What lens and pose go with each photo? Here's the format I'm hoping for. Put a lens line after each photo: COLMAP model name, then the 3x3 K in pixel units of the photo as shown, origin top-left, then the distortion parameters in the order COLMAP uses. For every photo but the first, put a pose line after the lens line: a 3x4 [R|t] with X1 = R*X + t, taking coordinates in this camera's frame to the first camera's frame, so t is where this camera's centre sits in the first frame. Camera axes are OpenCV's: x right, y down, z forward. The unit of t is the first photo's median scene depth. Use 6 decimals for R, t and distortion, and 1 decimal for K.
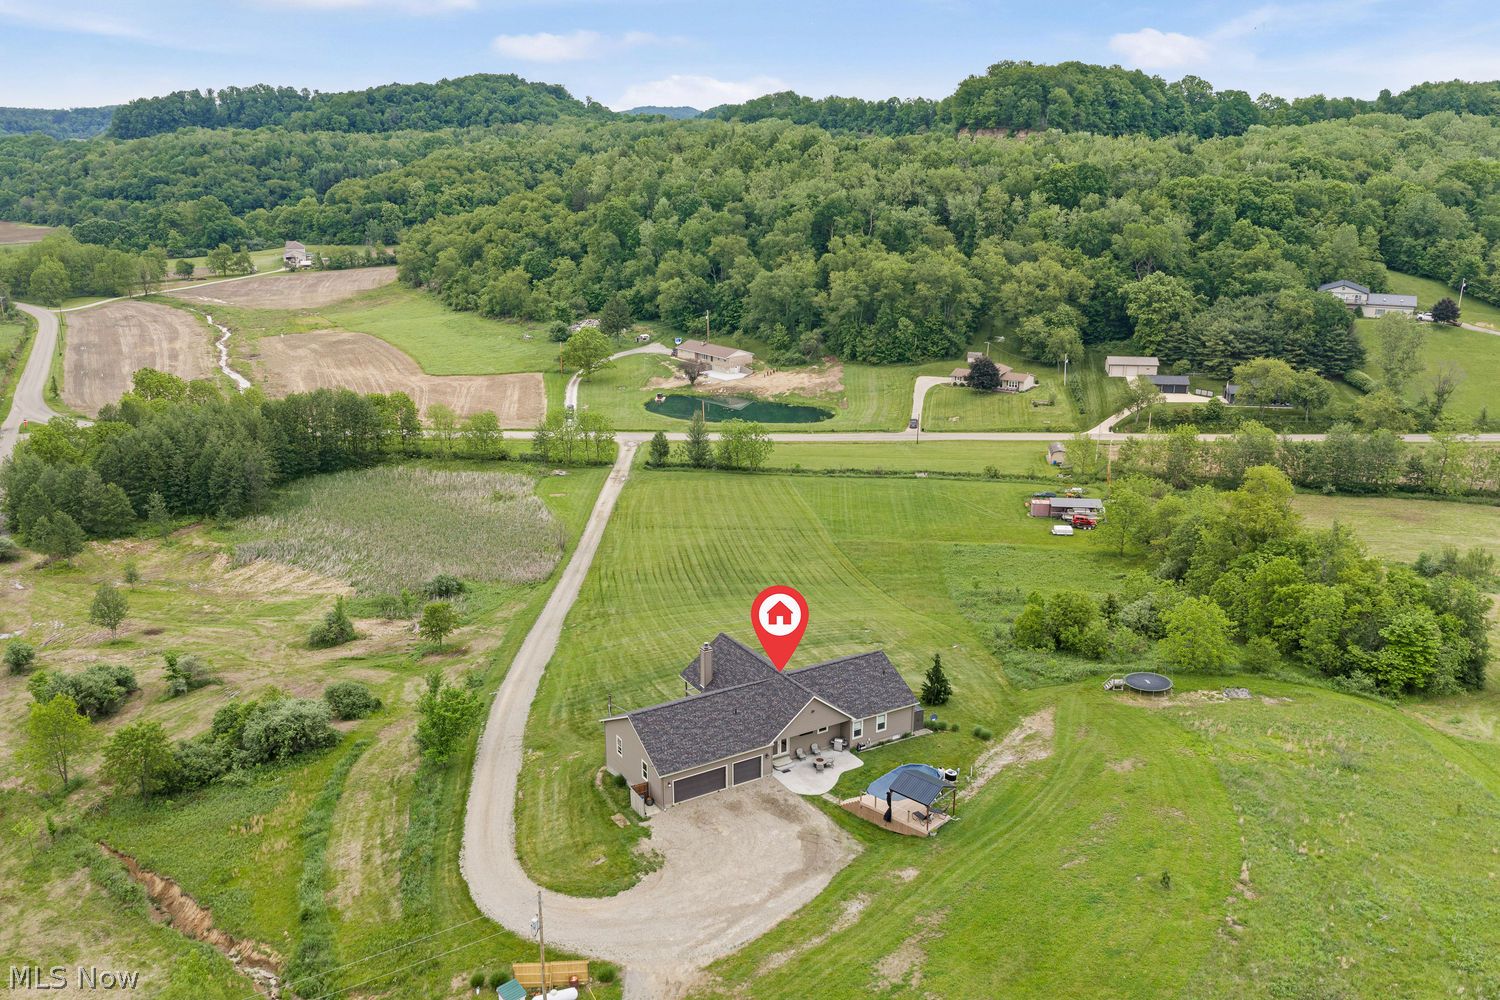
lens RADIAL K [[1256.4, 0, 750.0], [0, 1256.4, 500.0], [0, 0, 1]] dist [0.000450, -0.002578]
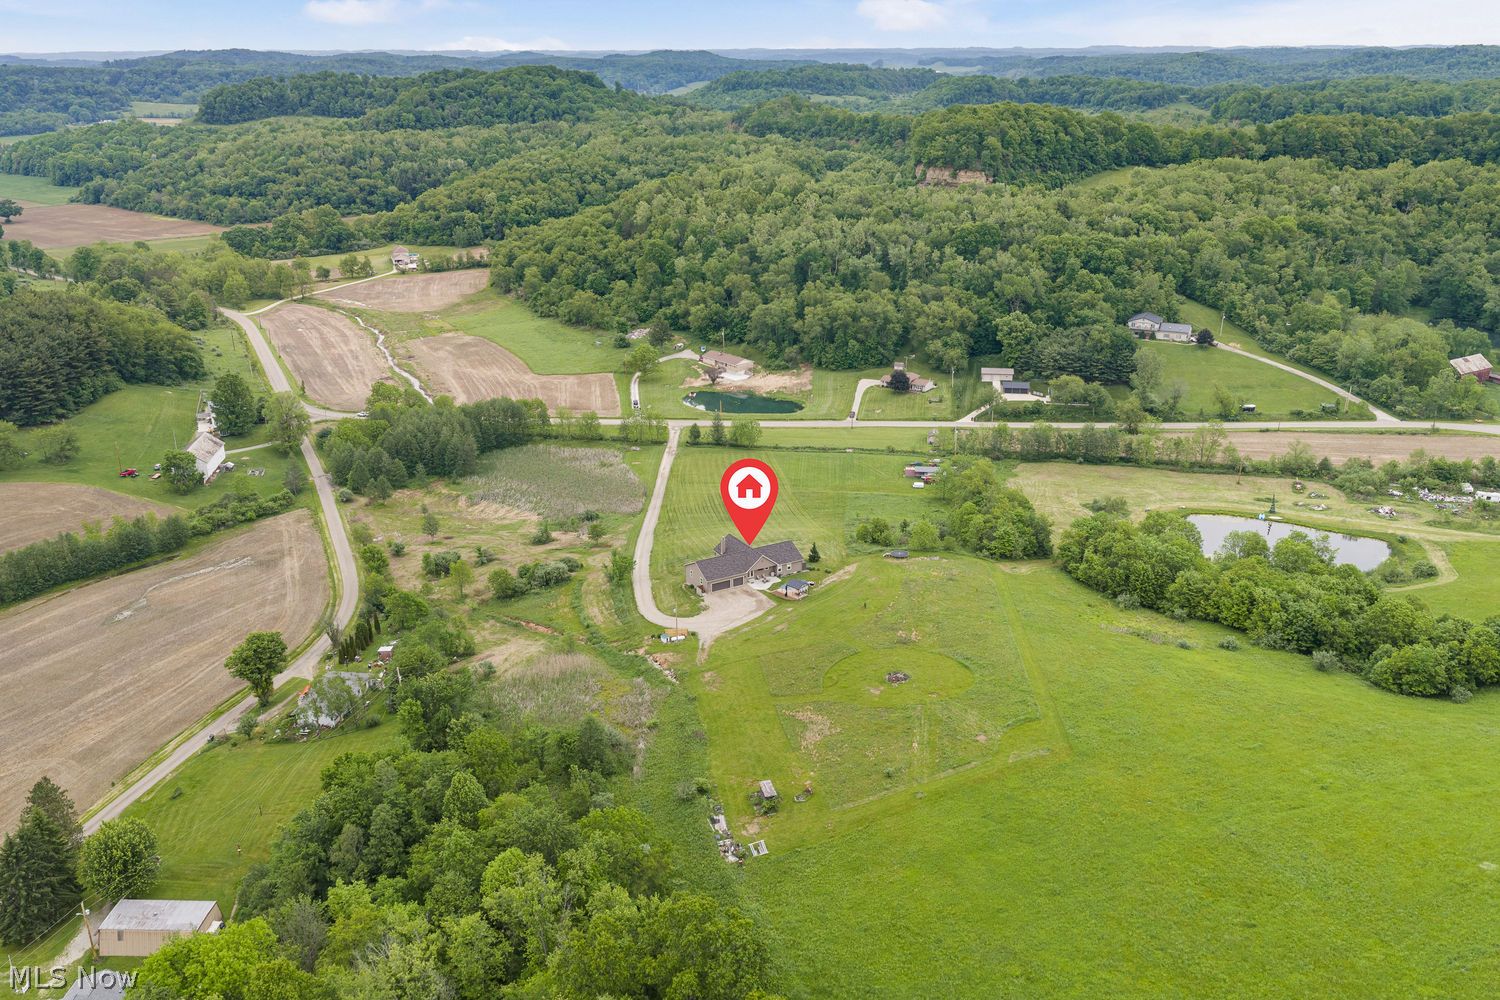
lens RADIAL K [[1256.4, 0, 750.0], [0, 1256.4, 500.0], [0, 0, 1]] dist [0.000450, -0.002578]
pose [[0.999924, 0.000977, -0.012312, 0.017305], [-0.000295, 0.998473, 0.055247, -0.035010], [0.012348, -0.055240, 0.998397, -0.523817]]
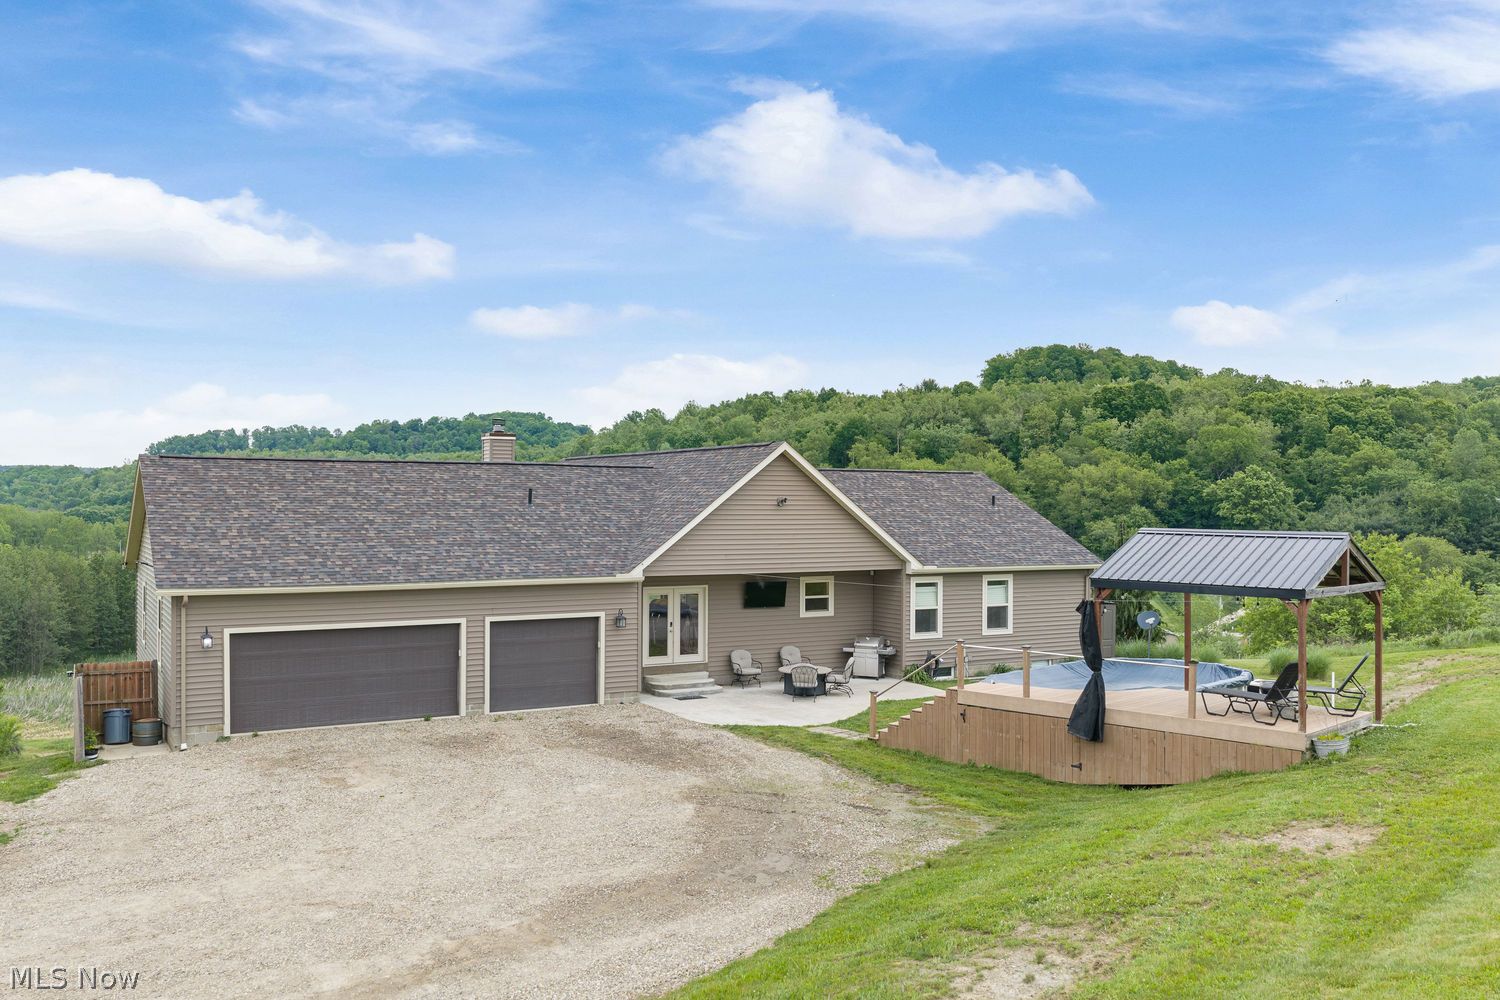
lens RADIAL K [[1241.0, 0, 750.0], [0, 1241.0, 500.0], [0, 0, 1]] dist [0.003339, -0.002818]
pose [[0.999735, 0.006074, -0.022214, 0.014975], [-0.012344, 0.955654, -0.294234, 0.078486], [0.019442, 0.294430, 0.955475, 0.216532]]
